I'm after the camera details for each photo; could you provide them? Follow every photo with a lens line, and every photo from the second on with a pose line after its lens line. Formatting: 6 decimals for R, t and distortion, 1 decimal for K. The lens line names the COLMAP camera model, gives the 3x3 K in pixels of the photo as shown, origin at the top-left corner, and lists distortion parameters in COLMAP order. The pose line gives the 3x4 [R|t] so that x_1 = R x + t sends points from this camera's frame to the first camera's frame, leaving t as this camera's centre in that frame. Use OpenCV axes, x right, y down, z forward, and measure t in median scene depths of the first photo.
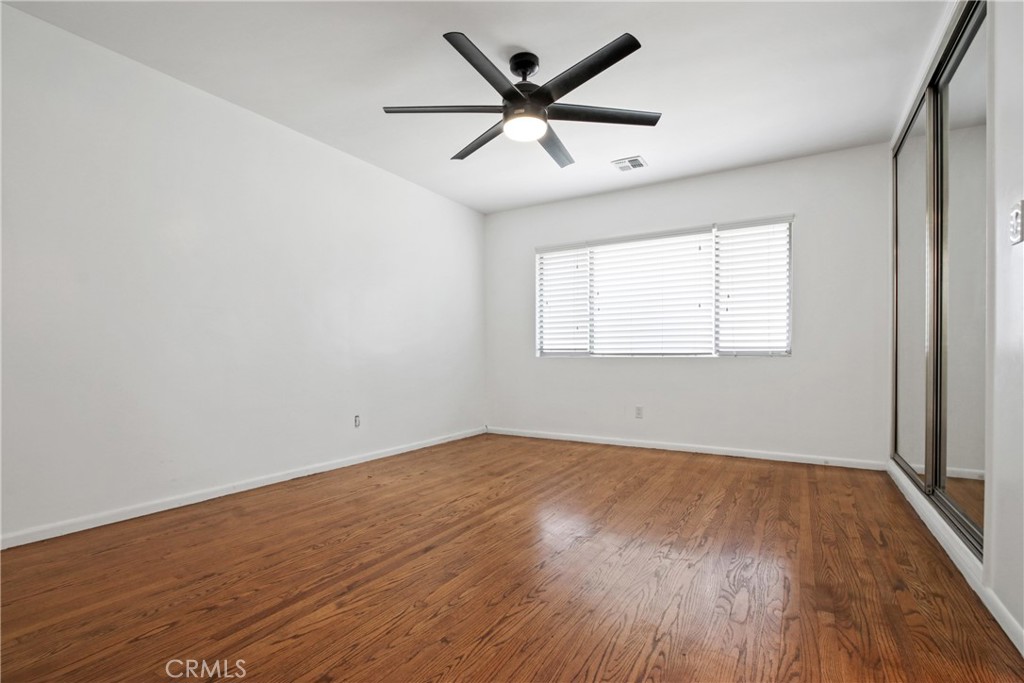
lens RADIAL K [[471.7, 0, 498.2], [0, 471.7, 362.4], [0, 0, 1]] dist [-0.016174, 0.001930]
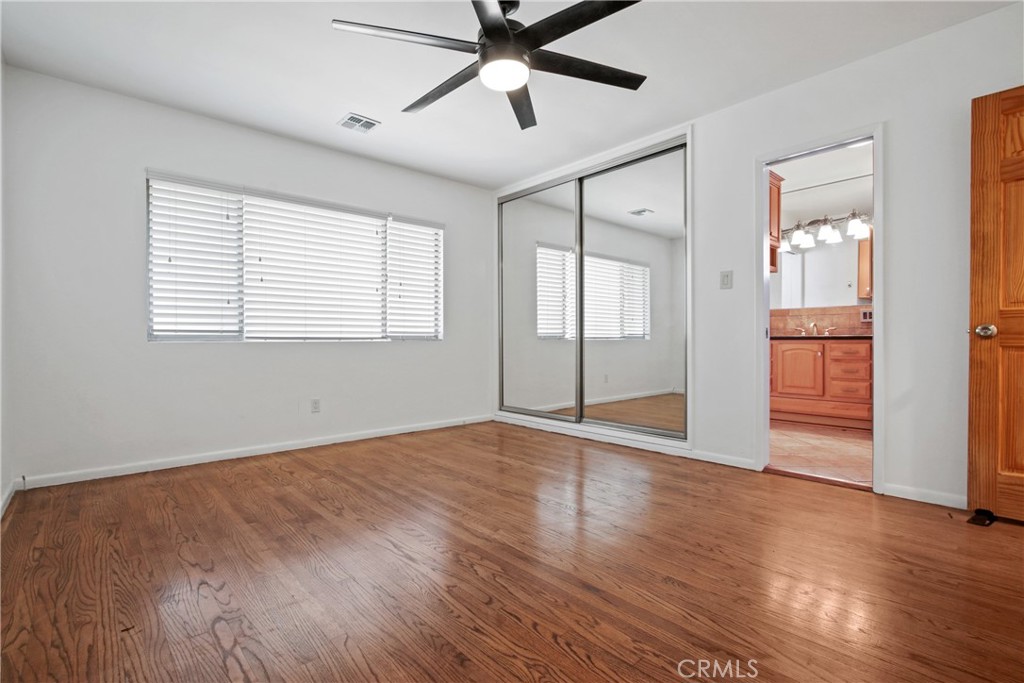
lens RADIAL K [[471.7, 0, 507.1], [0, 471.7, 345.3], [0, 0, 1]] dist [-0.016174, 0.001930]
pose [[0.291605, -0.009116, 0.956495, -0.541009], [0.016093, 0.999860, 0.004623, -0.004084], [-0.956403, 0.014045, 0.291711, 0.529917]]
